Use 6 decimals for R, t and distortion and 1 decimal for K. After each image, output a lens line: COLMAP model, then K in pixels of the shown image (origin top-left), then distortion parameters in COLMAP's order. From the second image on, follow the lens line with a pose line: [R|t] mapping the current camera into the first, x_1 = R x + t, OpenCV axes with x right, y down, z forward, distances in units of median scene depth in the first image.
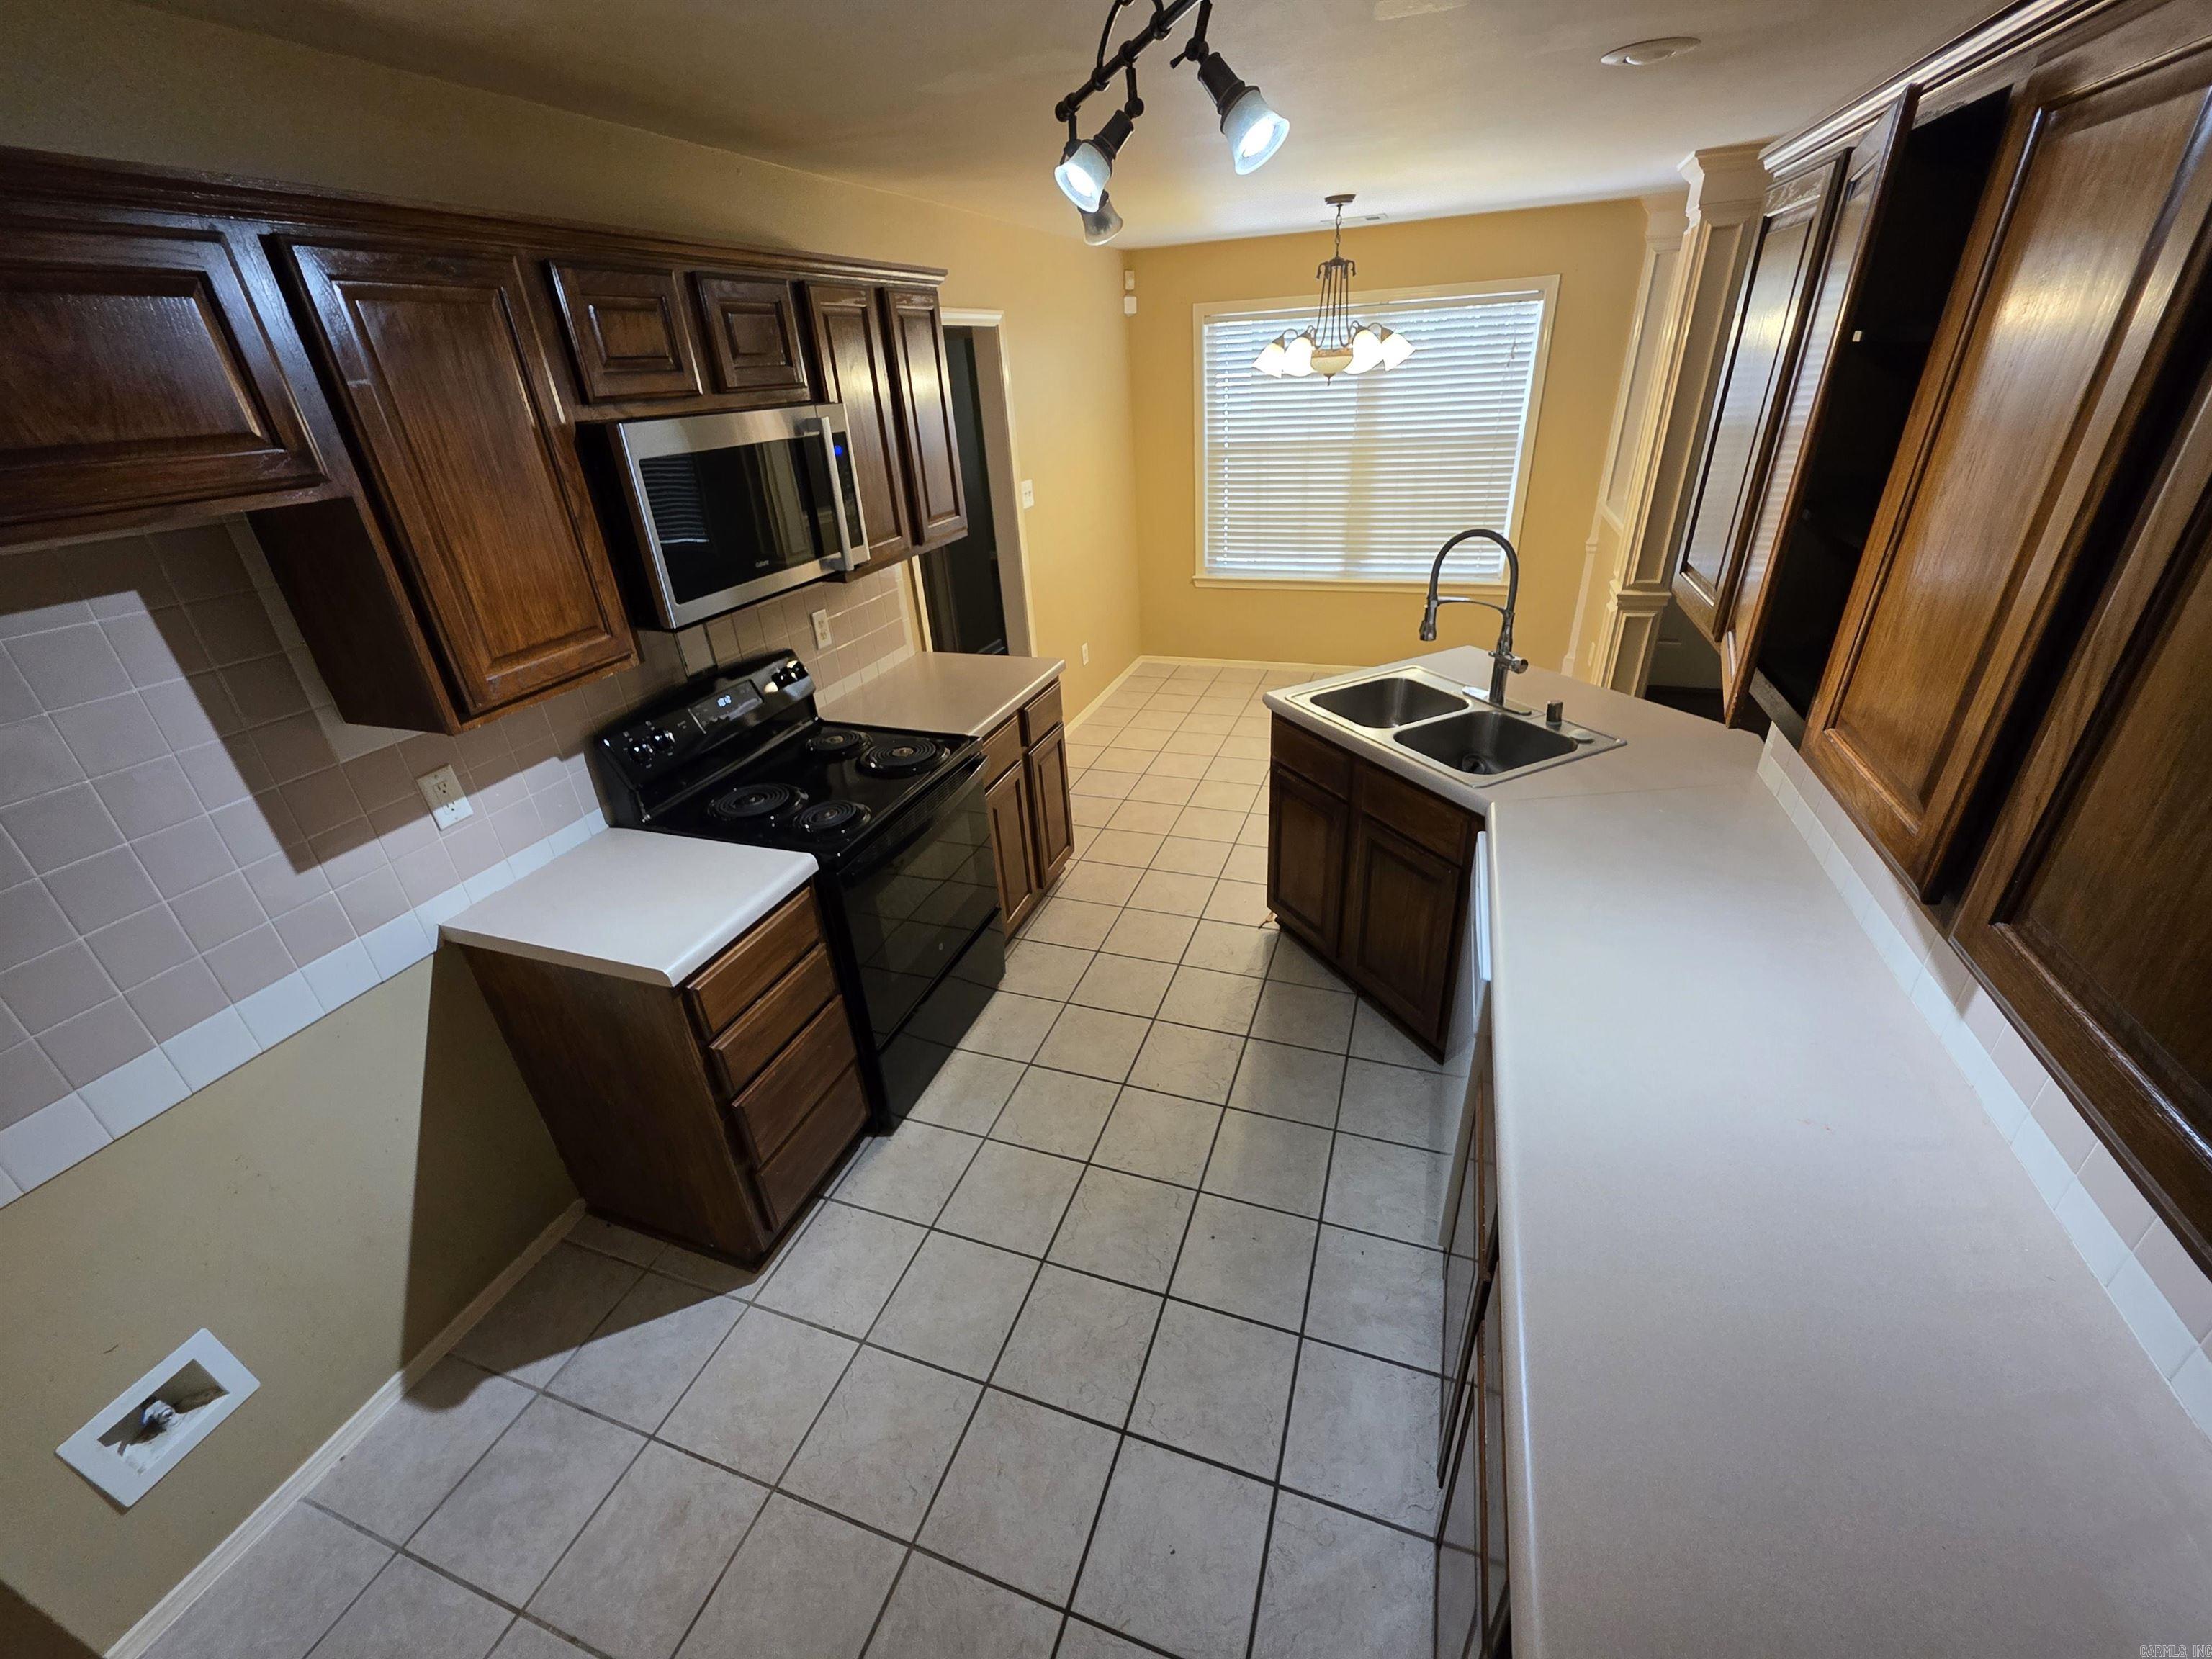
lens RADIAL K [[886.1, 0, 1110.0], [0, 886.1, 827.8], [0, 0, 1]] dist [0.001160, -0.001012]
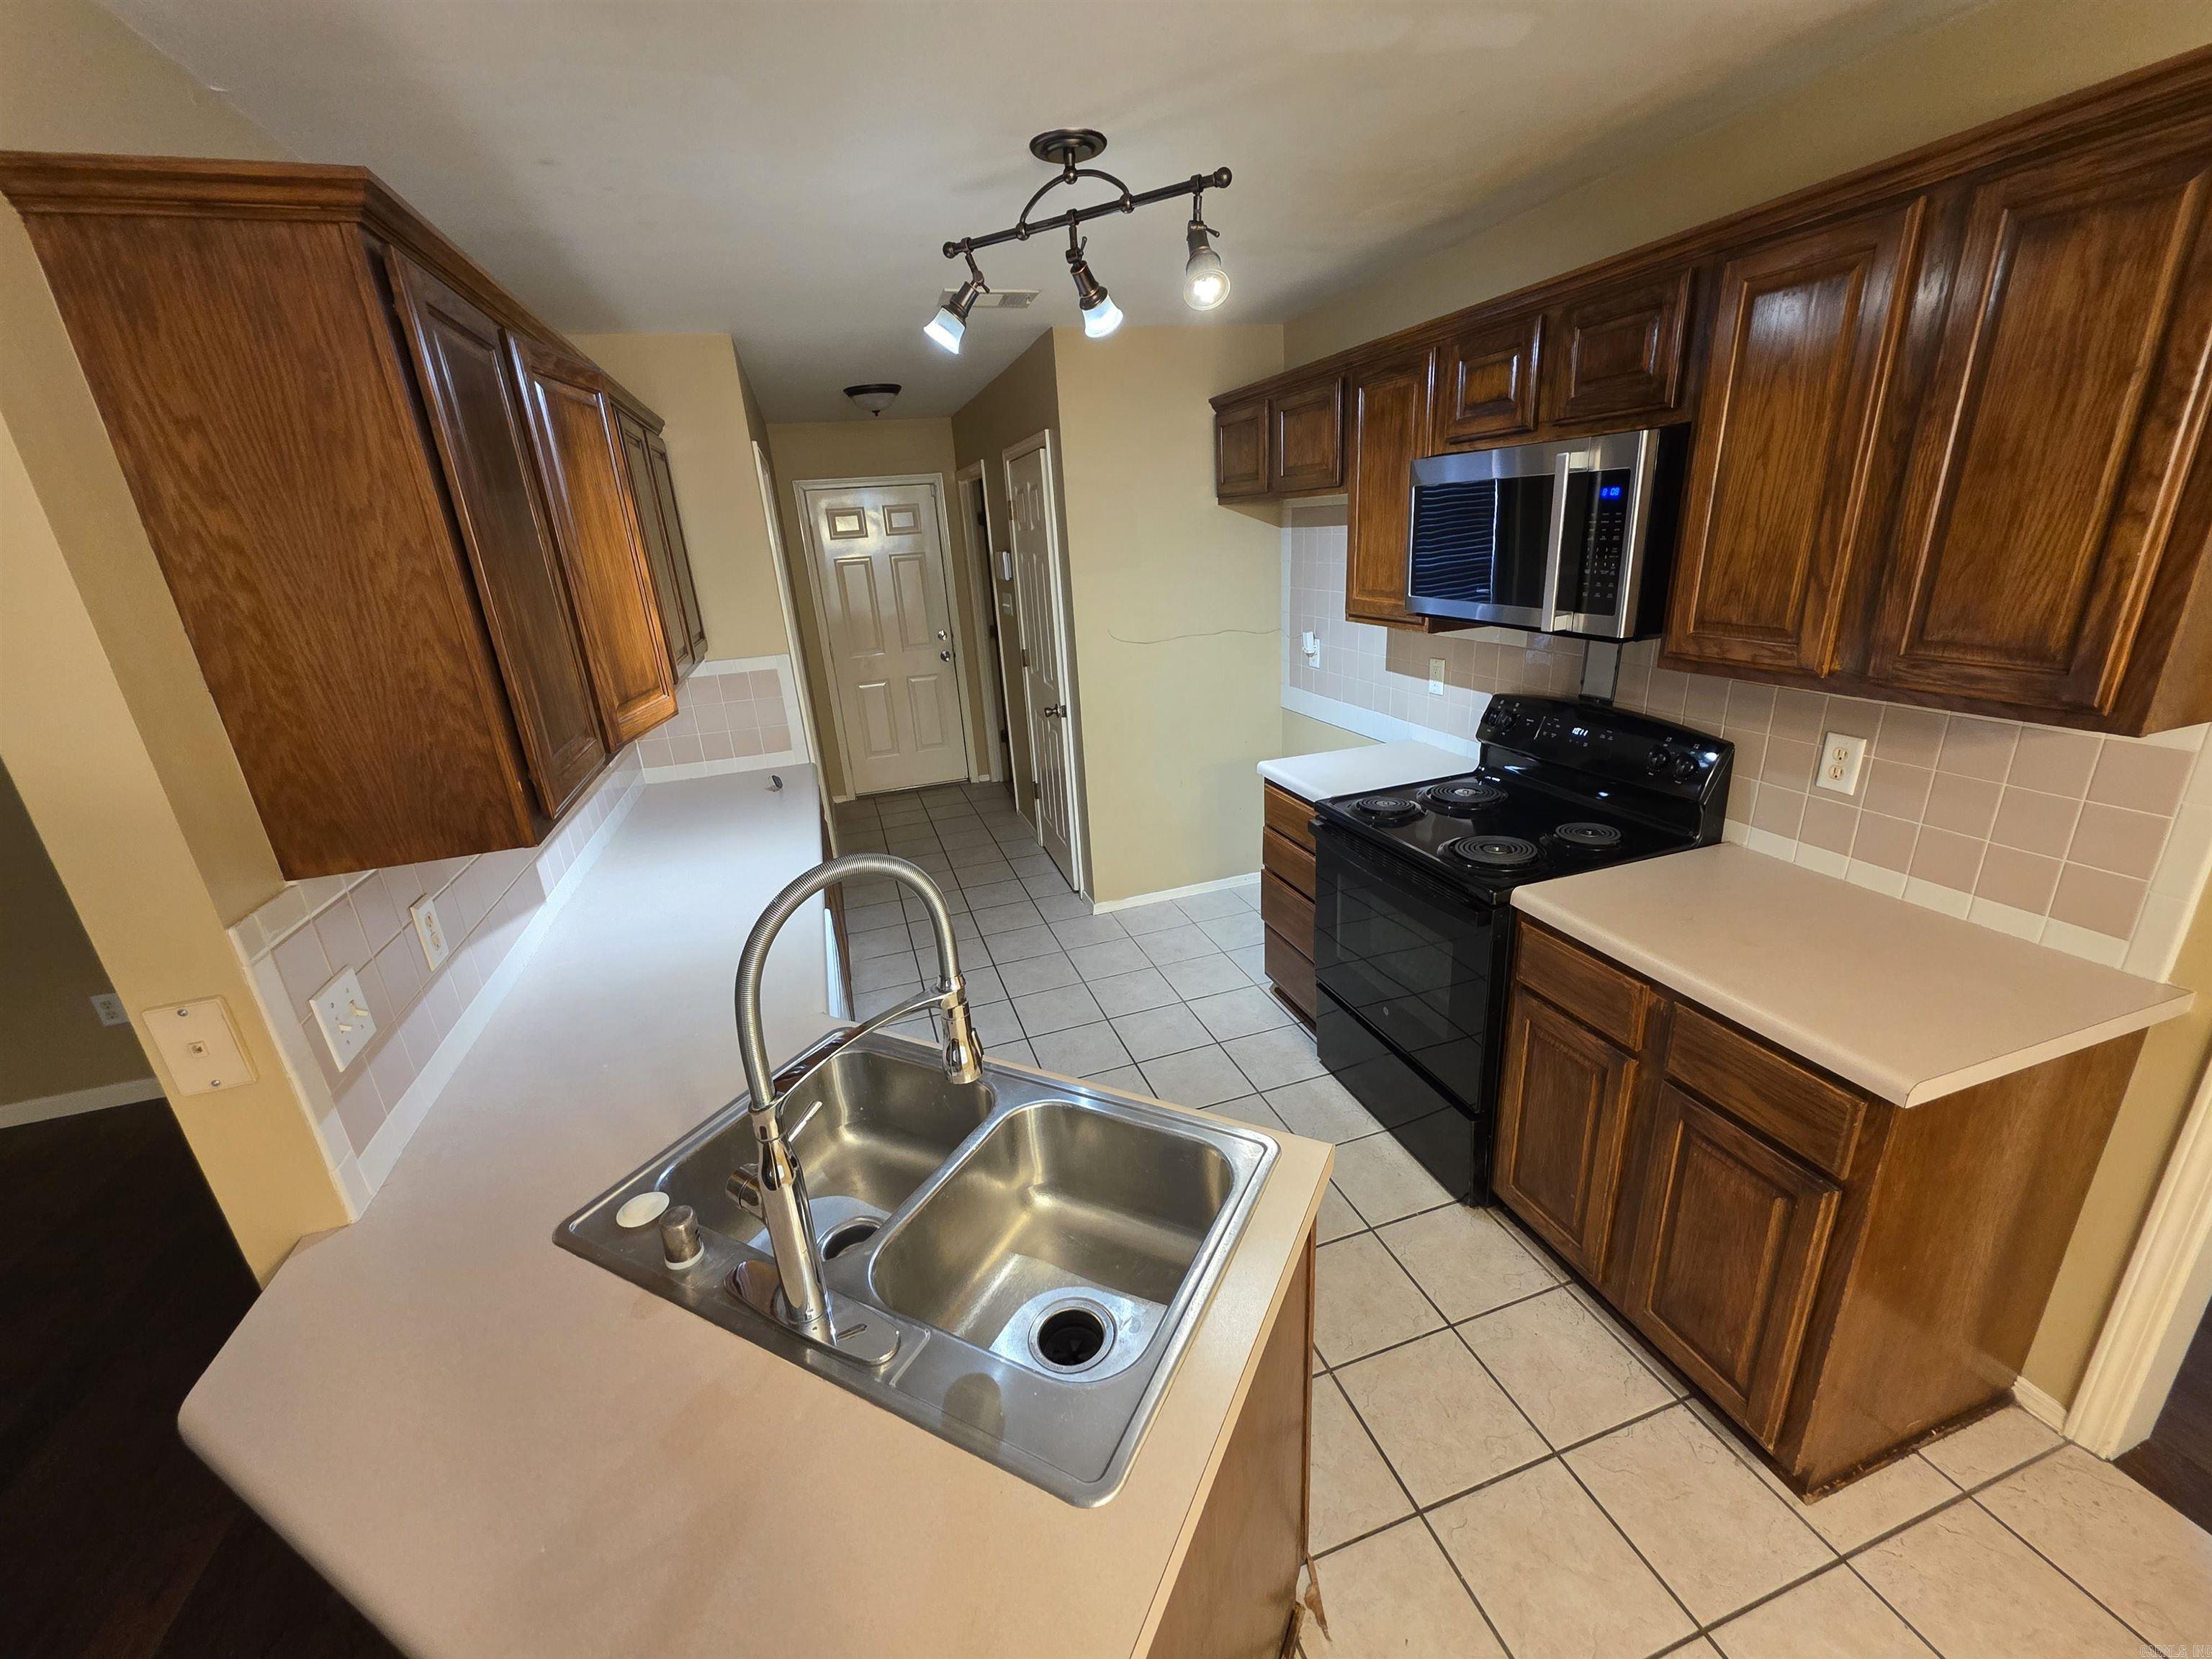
lens RADIAL K [[886.4, 0, 1105.6], [0, 886.4, 833.2], [0, 0, 1]] dist [0.001205, 0.000028]
pose [[-0.790898, 0.298290, -0.534325, 0.689170], [-0.185523, 0.715185, 0.673864, -0.809982], [0.583148, 0.632087, -0.510298, 1.644481]]
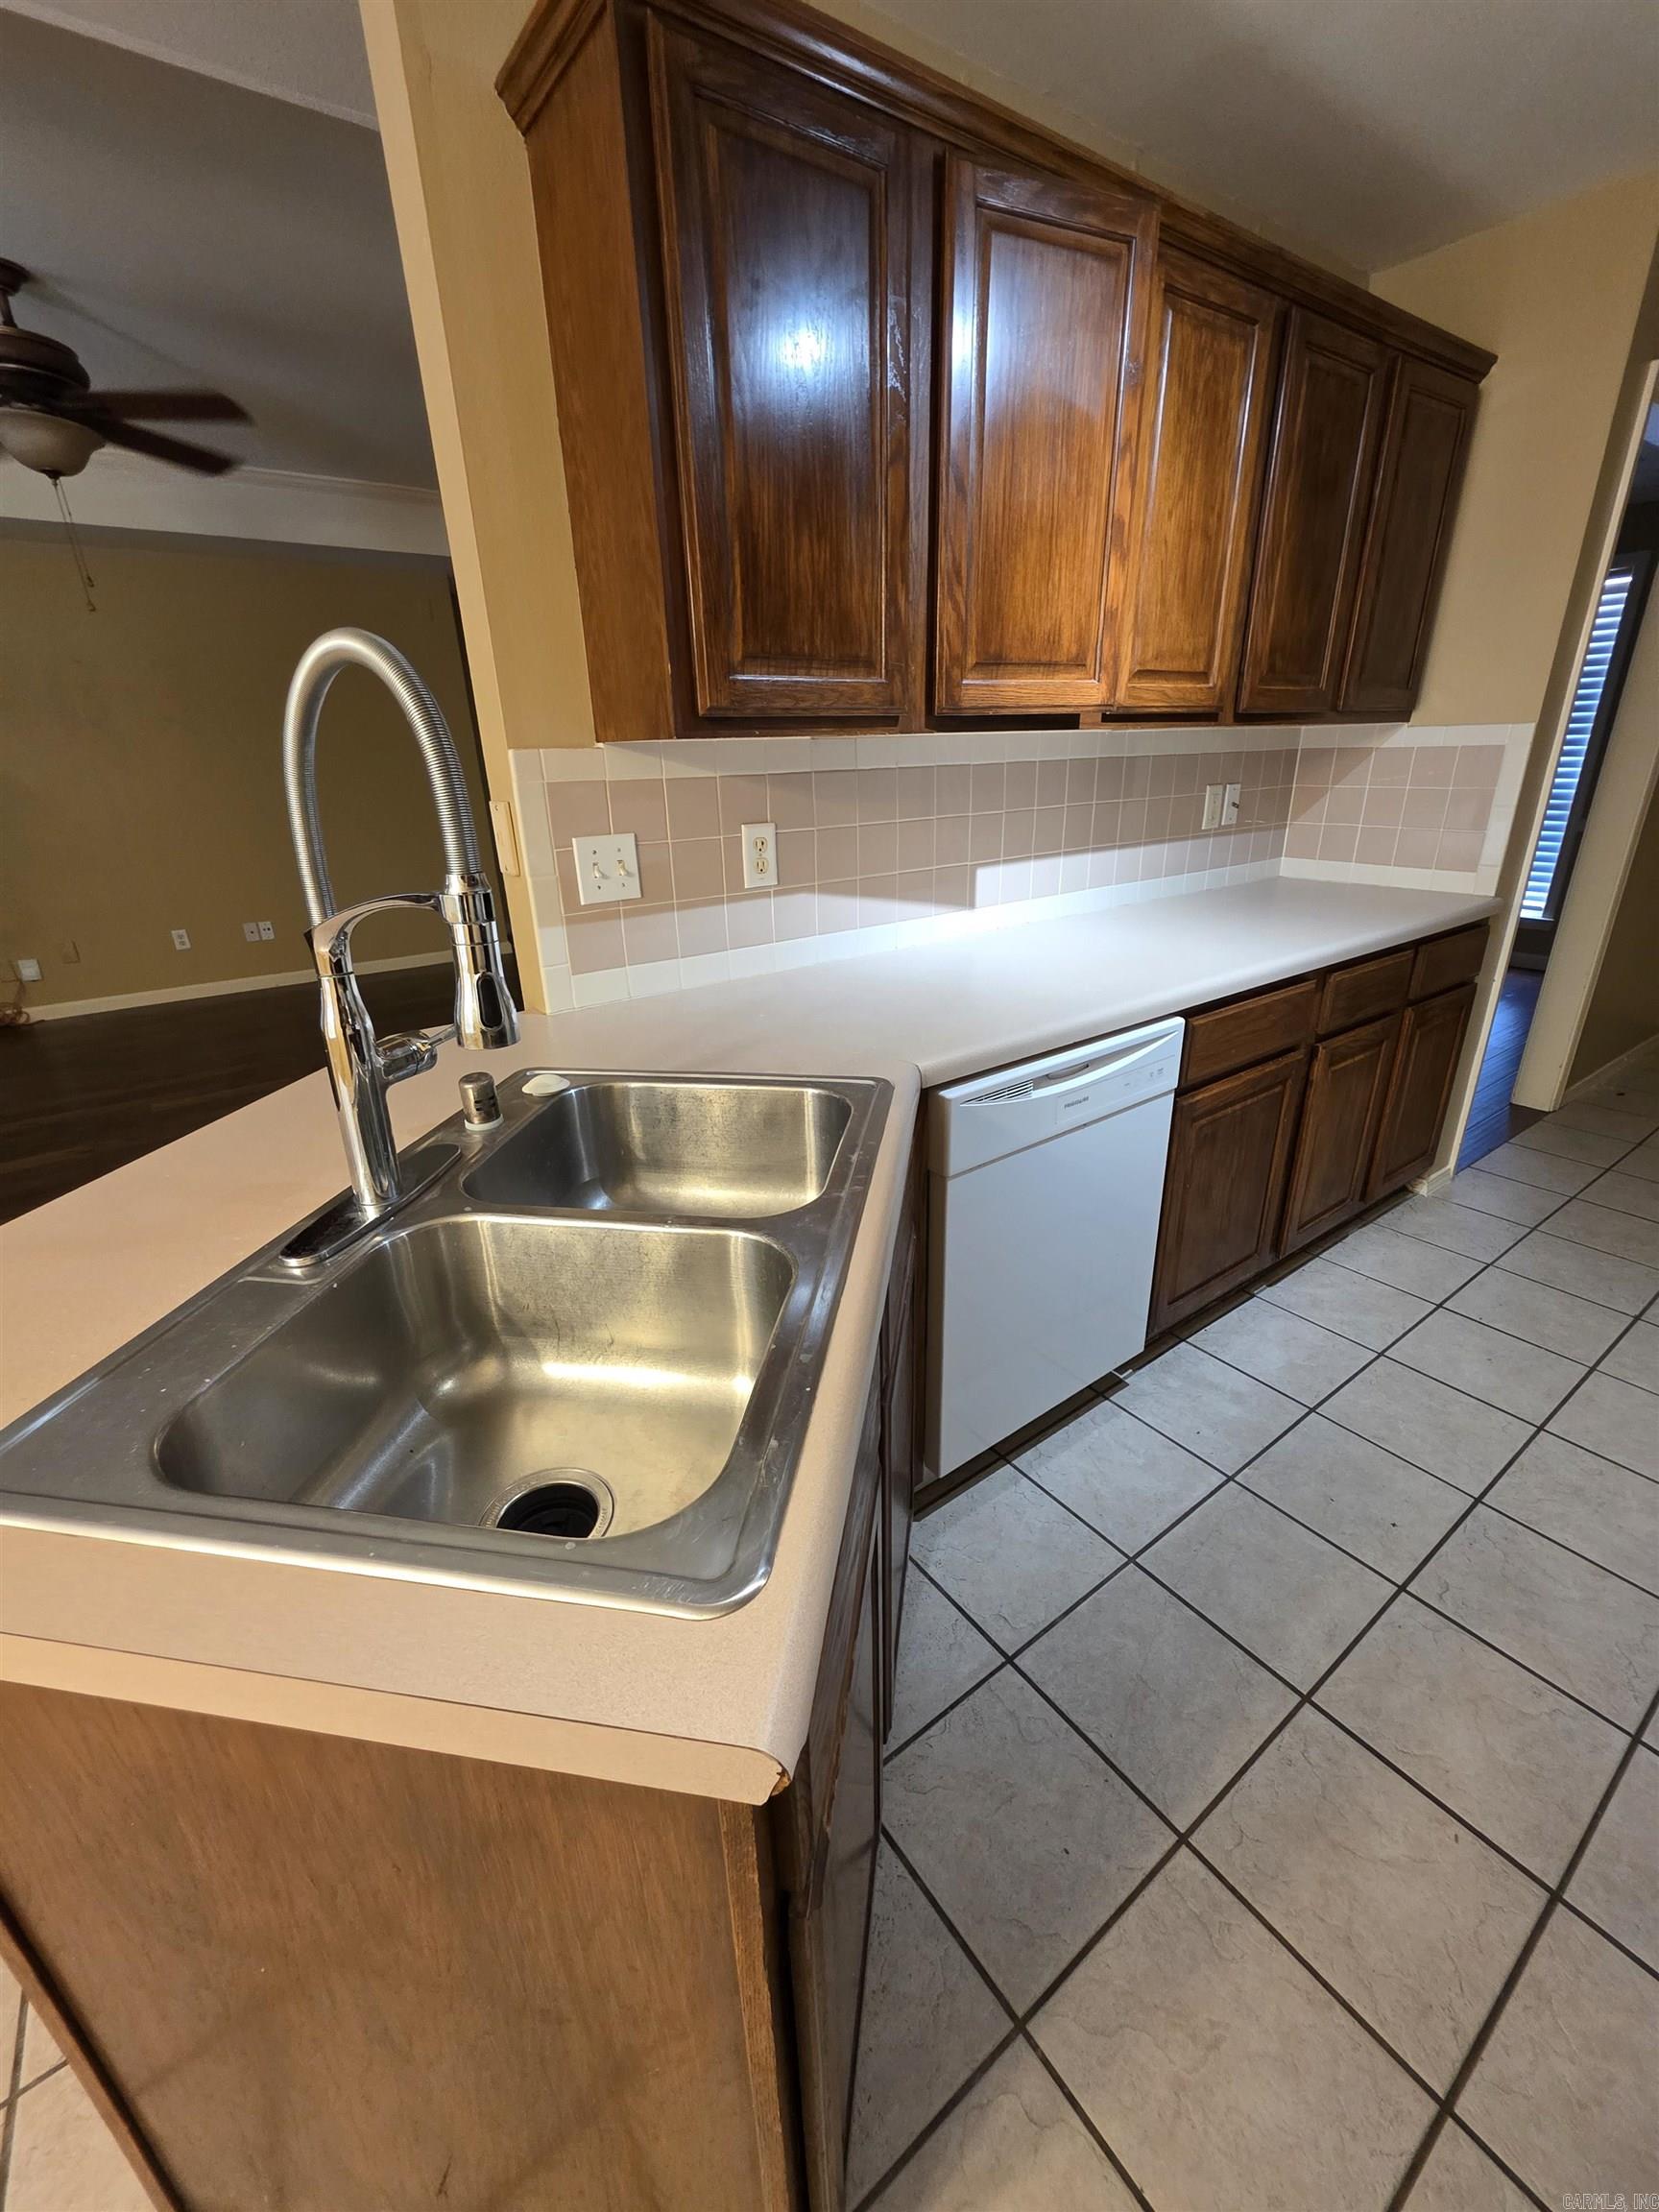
lens RADIAL K [[886.4, 0, 823.8], [0, 886.4, 1103.0], [0, 0, 1]] dist [0.001205, 0.000028]
pose [[-0.816491, -0.141519, 0.559745, 0.162614], [0.330111, 0.680963, 0.653694, -0.479686], [-0.473676, 0.718514, -0.509283, 1.541701]]
